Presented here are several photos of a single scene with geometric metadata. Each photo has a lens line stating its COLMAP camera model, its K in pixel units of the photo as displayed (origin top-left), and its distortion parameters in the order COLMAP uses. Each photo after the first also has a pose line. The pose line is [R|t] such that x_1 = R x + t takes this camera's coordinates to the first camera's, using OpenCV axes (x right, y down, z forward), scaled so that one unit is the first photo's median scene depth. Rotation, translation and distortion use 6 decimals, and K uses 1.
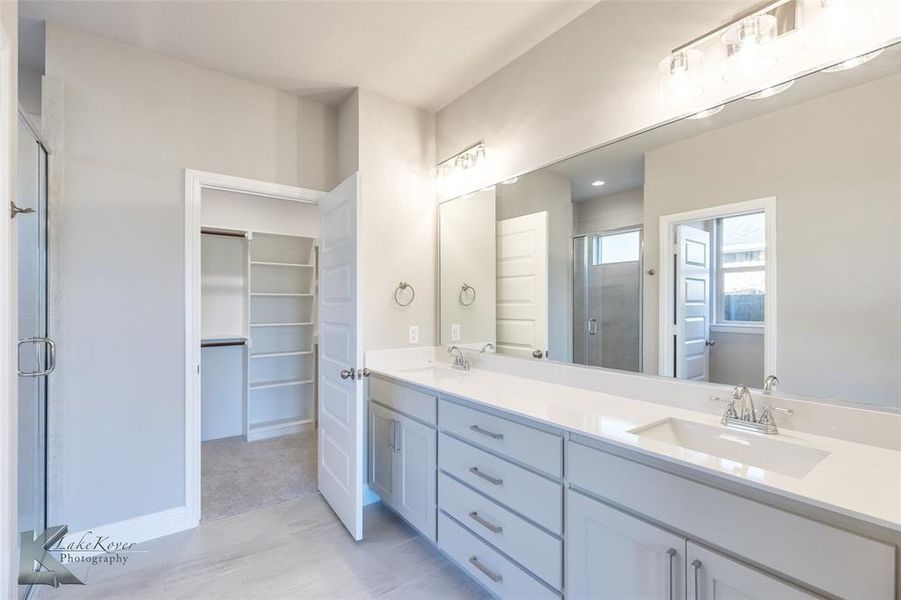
lens RADIAL K [[407.9, 0, 446.3], [0, 407.9, 302.4], [0, 0, 1]] dist [0.004446, 0.000094]
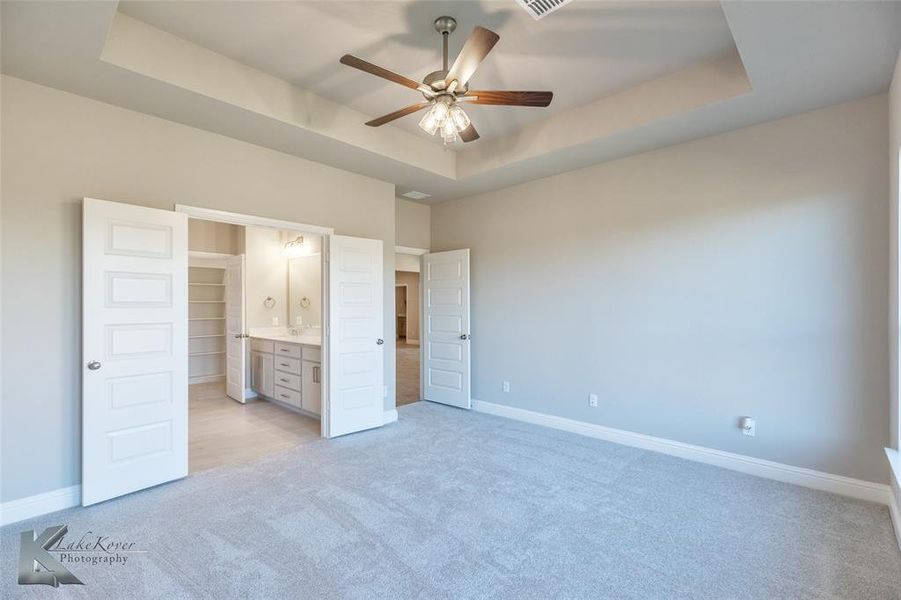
lens RADIAL K [[407.9, 0, 456.7], [0, 407.9, 299.3], [0, 0, 1]] dist [0.004446, 0.000094]
pose [[0.982365, -0.006233, 0.186870, 0.503418], [0.008080, 0.999926, -0.009126, -0.010964], [-0.186800, 0.010475, 0.982342, -1.414445]]
